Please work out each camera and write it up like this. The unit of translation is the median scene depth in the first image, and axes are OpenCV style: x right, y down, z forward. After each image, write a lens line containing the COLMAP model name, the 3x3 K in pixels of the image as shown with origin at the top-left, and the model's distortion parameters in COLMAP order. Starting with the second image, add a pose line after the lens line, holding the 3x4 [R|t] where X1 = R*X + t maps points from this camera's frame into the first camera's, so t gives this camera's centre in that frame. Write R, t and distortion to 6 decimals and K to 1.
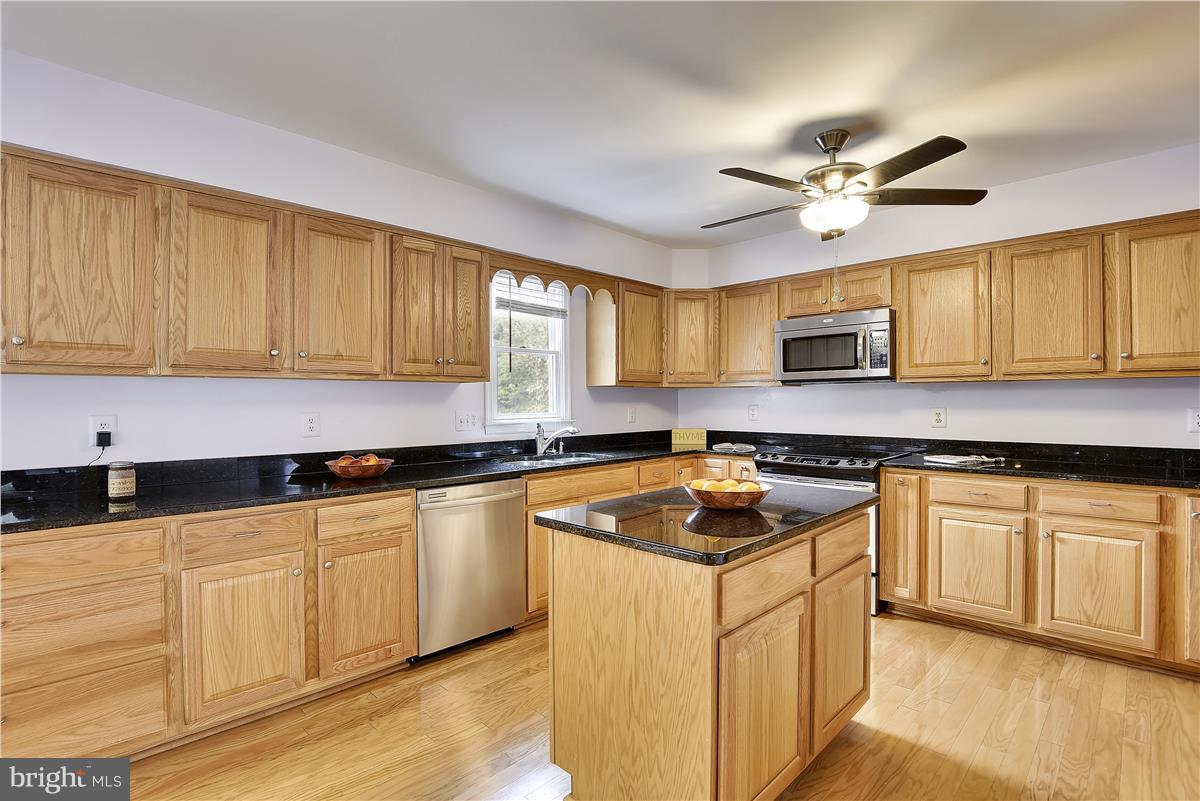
lens RADIAL K [[570.5, 0, 604.3], [0, 570.5, 390.0], [0, 0, 1]] dist [-0.034806, -0.000088]
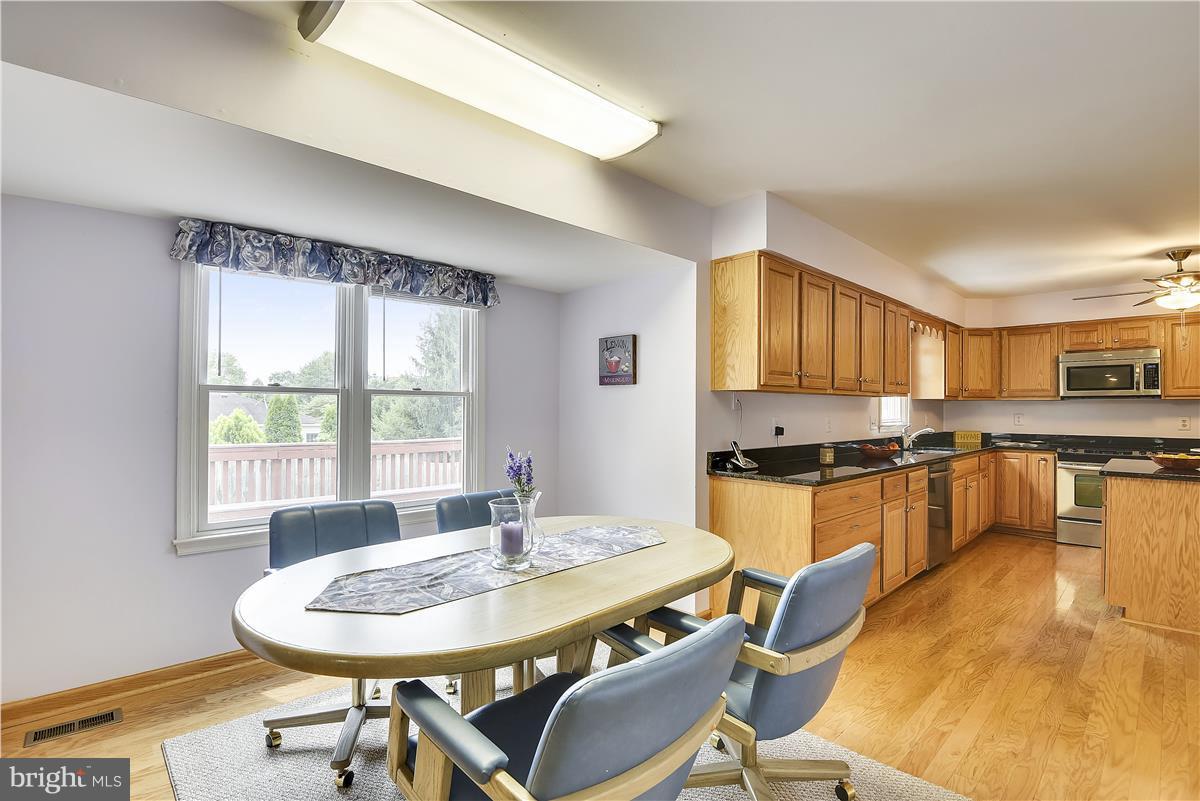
lens RADIAL K [[562.0, 0, 609.4], [0, 562.0, 397.6], [0, 0, 1]] dist [-0.042042, -0.000608]
pose [[0.999461, 0.008870, -0.031597, -0.930838], [-0.008939, 0.999958, -0.002046, -0.001879], [0.031577, 0.002327, 0.999499, -0.463495]]
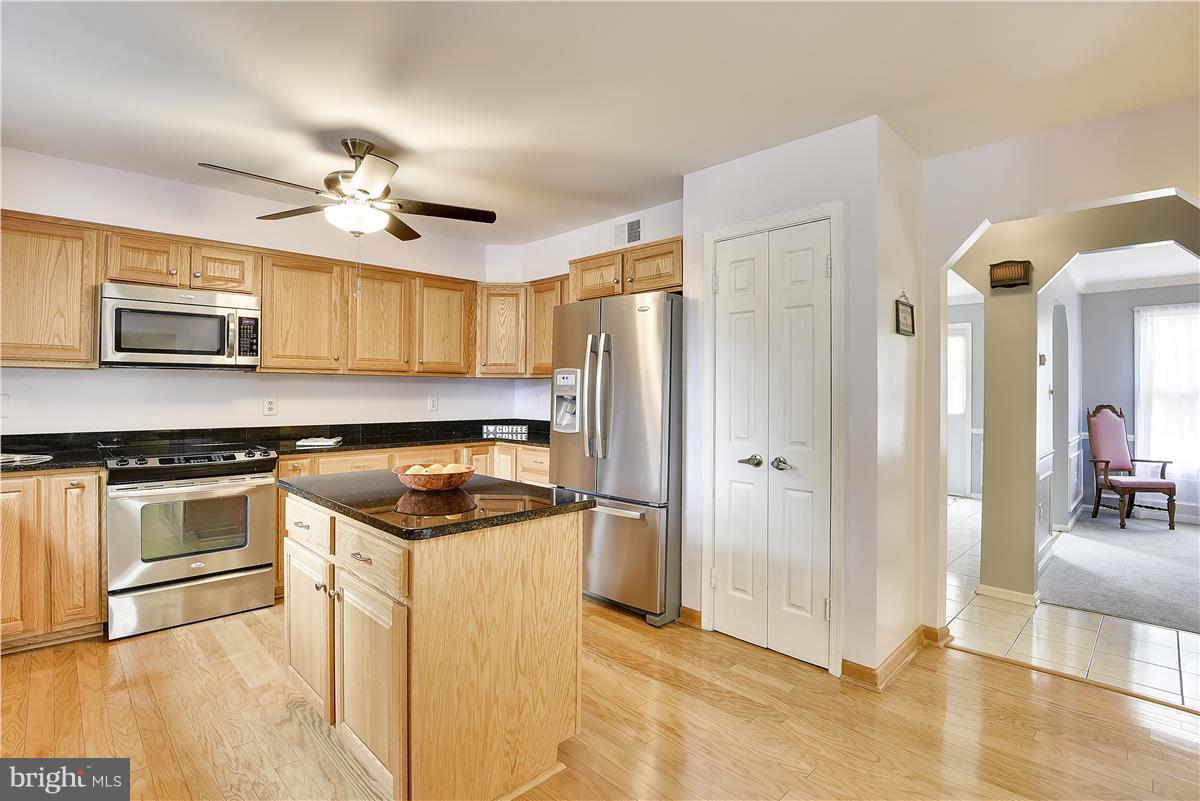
lens RADIAL K [[570.5, 0, 604.3], [0, 570.5, 390.0], [0, 0, 1]] dist [-0.034806, -0.000088]
pose [[0.015590, 0.006515, 0.999857, -0.504557], [-0.022519, 0.999727, -0.006163, 0.012030], [-0.999625, -0.022420, 0.015732, 0.395987]]
